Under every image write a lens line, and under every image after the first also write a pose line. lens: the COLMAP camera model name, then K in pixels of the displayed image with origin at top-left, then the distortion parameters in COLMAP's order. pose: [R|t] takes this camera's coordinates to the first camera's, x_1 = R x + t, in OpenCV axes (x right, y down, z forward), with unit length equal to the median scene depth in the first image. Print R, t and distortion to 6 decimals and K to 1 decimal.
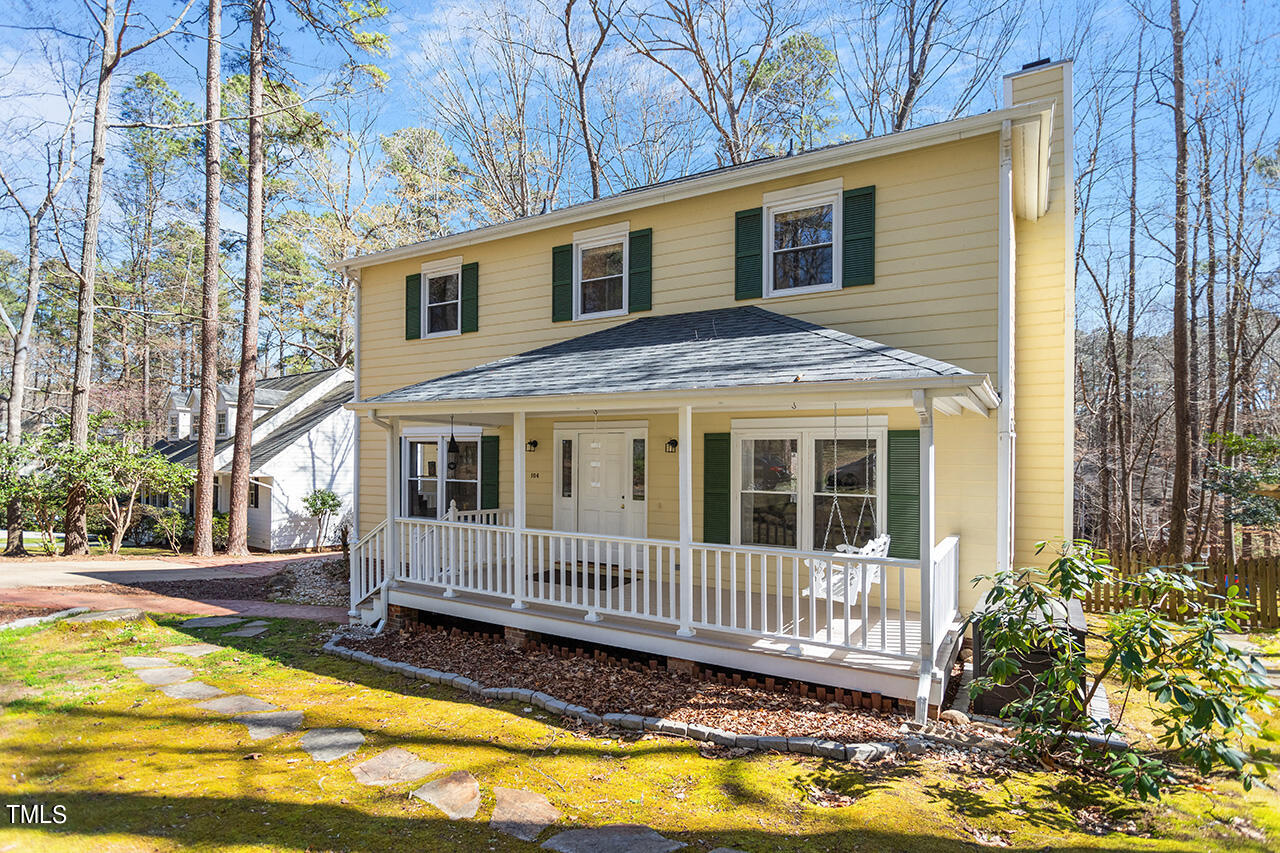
lens RADIAL K [[655.6, 0, 639.4], [0, 655.6, 445.9], [0, 0, 1]] dist [-0.005397, -0.000525]
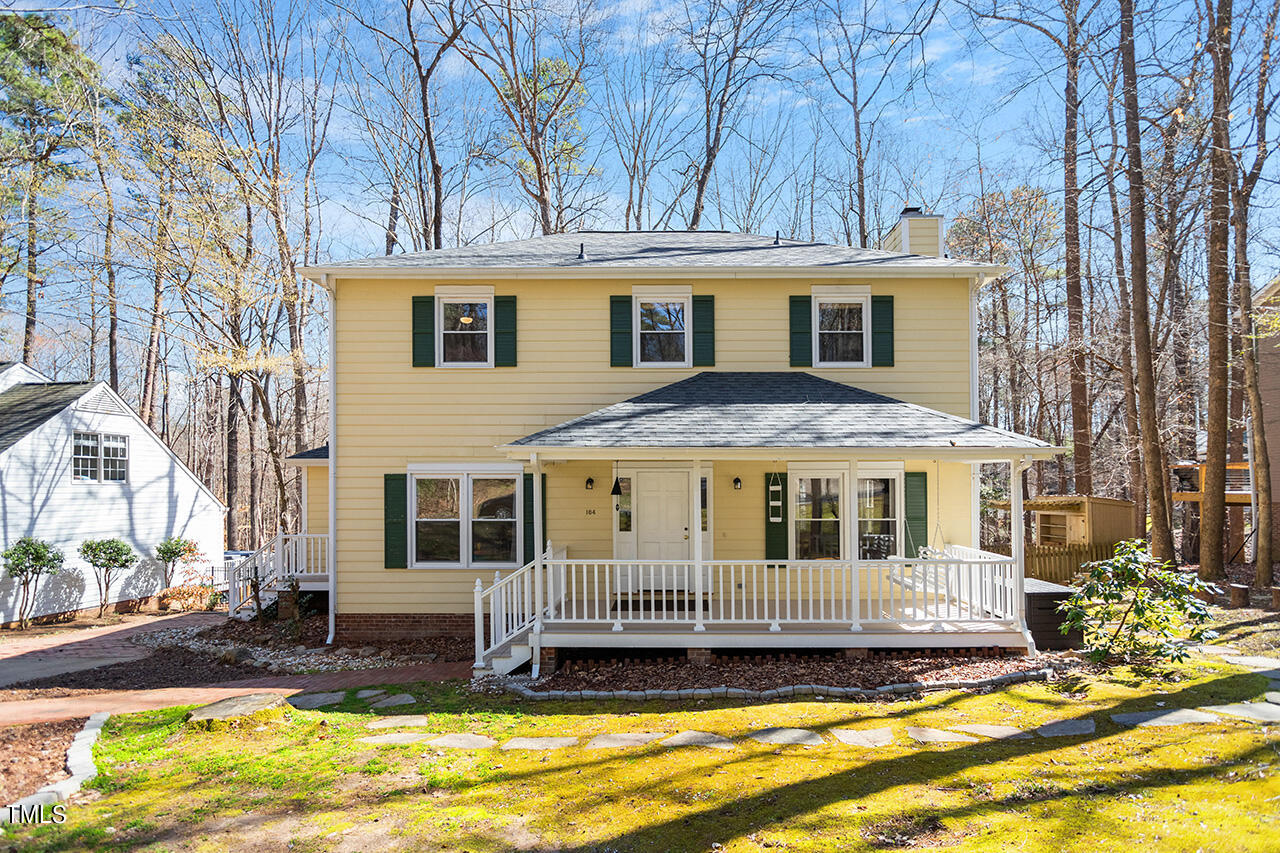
lens RADIAL K [[712.9, 0, 640.4], [0, 712.9, 462.1], [0, 0, 1]] dist [-0.002876, -0.000237]
pose [[0.852985, 0.000218, 0.521936, -0.820358], [0.000121, 1.000000, -0.000616, -0.040400], [-0.521936, 0.000589, 0.852984, -0.006764]]
